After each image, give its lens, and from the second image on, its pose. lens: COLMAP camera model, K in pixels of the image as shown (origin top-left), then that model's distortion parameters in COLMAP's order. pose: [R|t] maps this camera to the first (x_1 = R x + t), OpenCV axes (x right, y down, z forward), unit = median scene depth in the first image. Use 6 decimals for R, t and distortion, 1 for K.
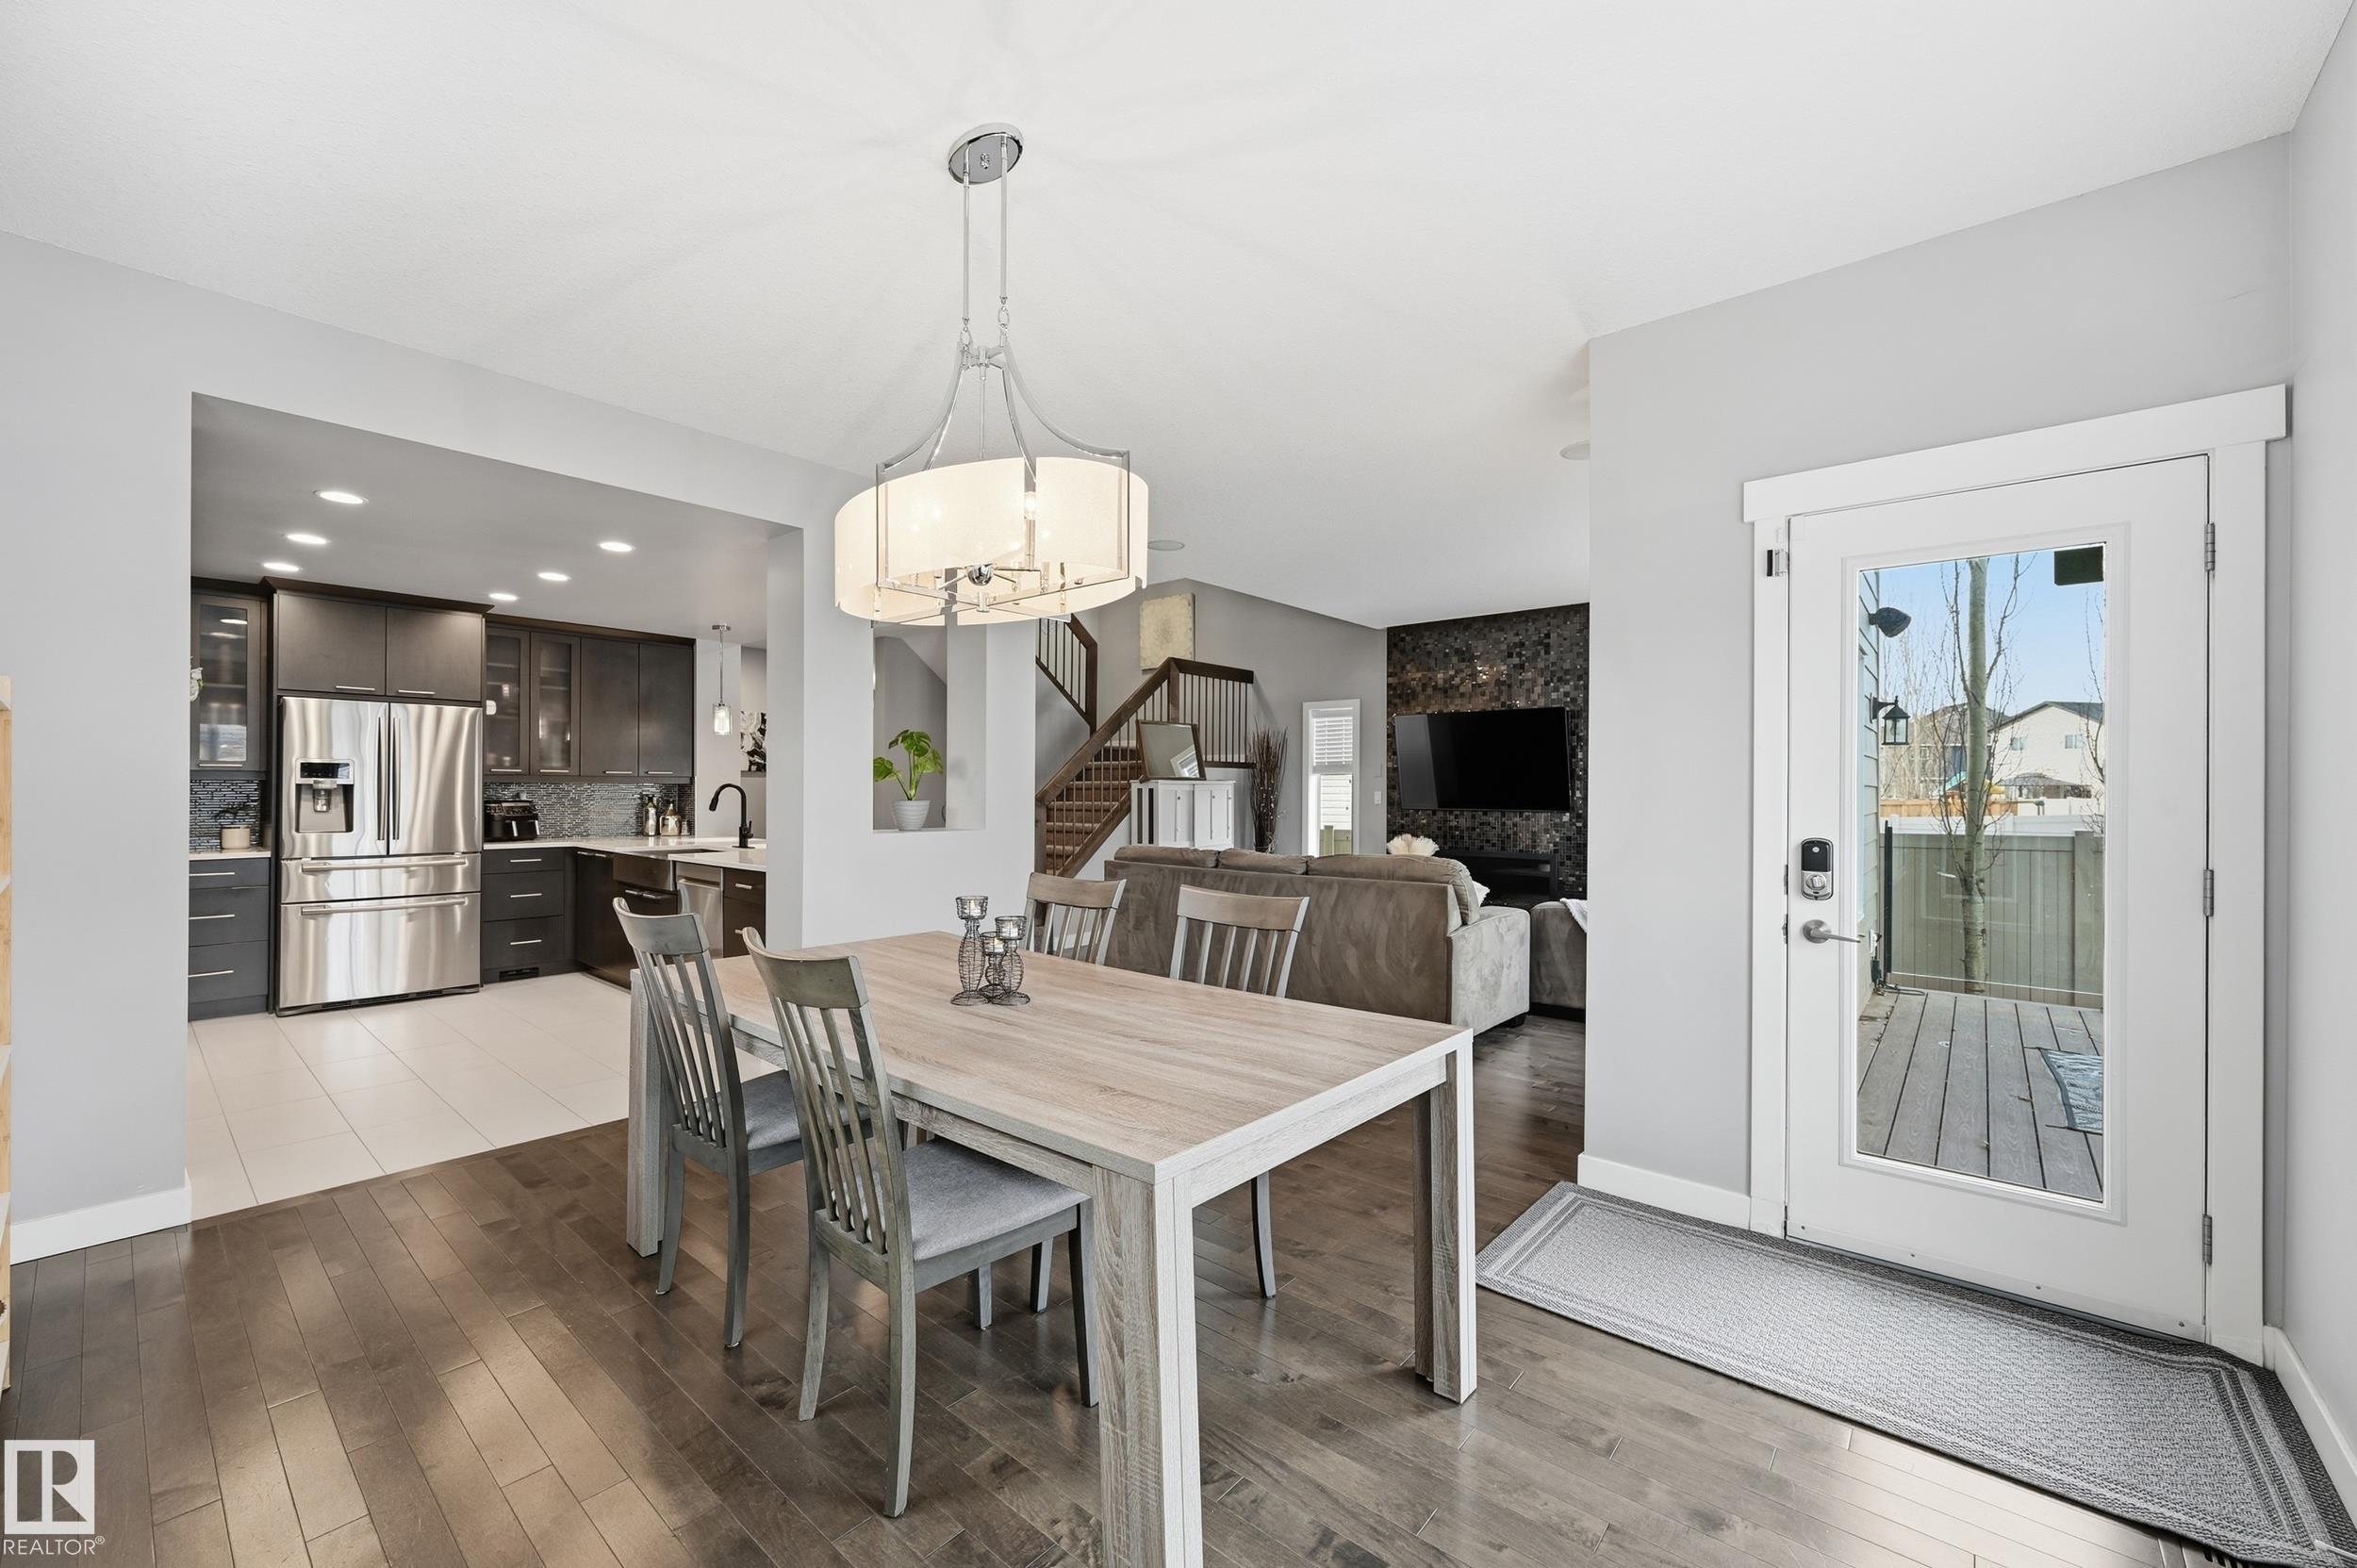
lens RADIAL K [[947.6, 0, 1178.5], [0, 947.6, 784.0], [0, 0, 1]] dist [-0.004013, 0.003929]
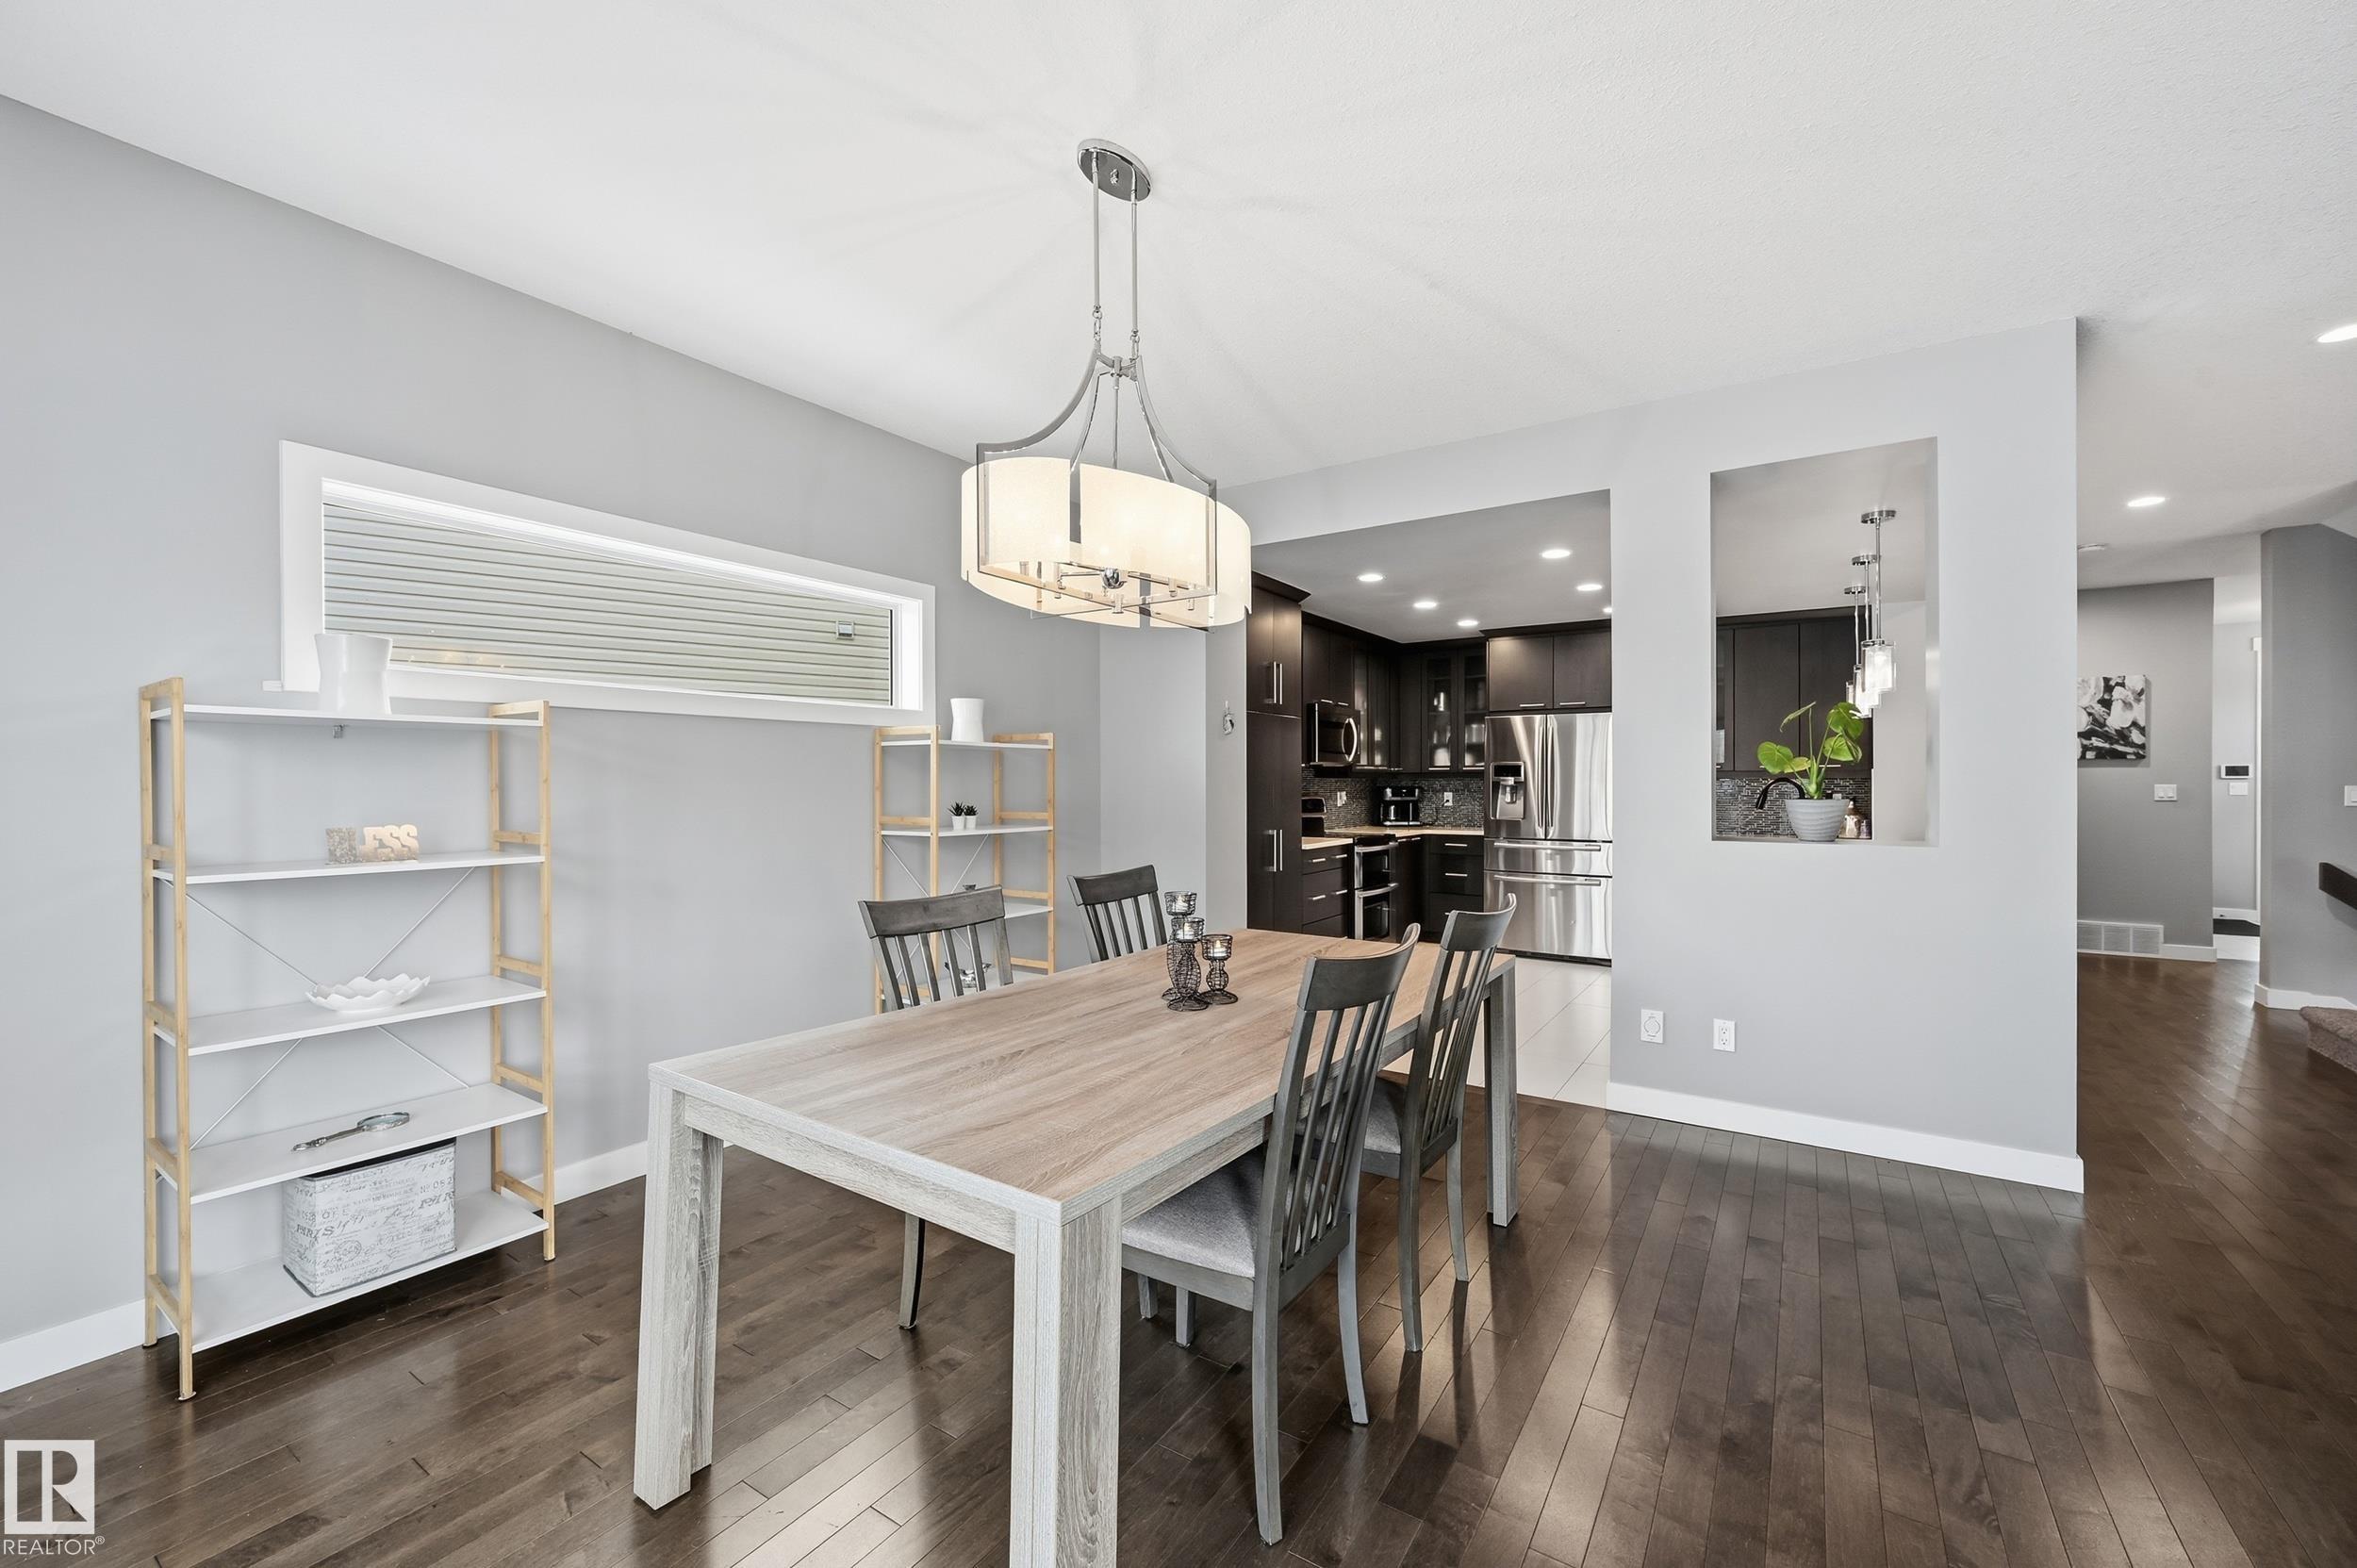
lens RADIAL K [[947.6, 0, 1178.5], [0, 947.6, 784.0], [0, 0, 1]] dist [-0.004013, 0.003929]
pose [[0.118270, -0.002254, -0.992979, 0.853543], [0.007408, 0.999972, -0.001387, 0.006456], [0.992954, -0.007192, 0.118283, 0.970886]]
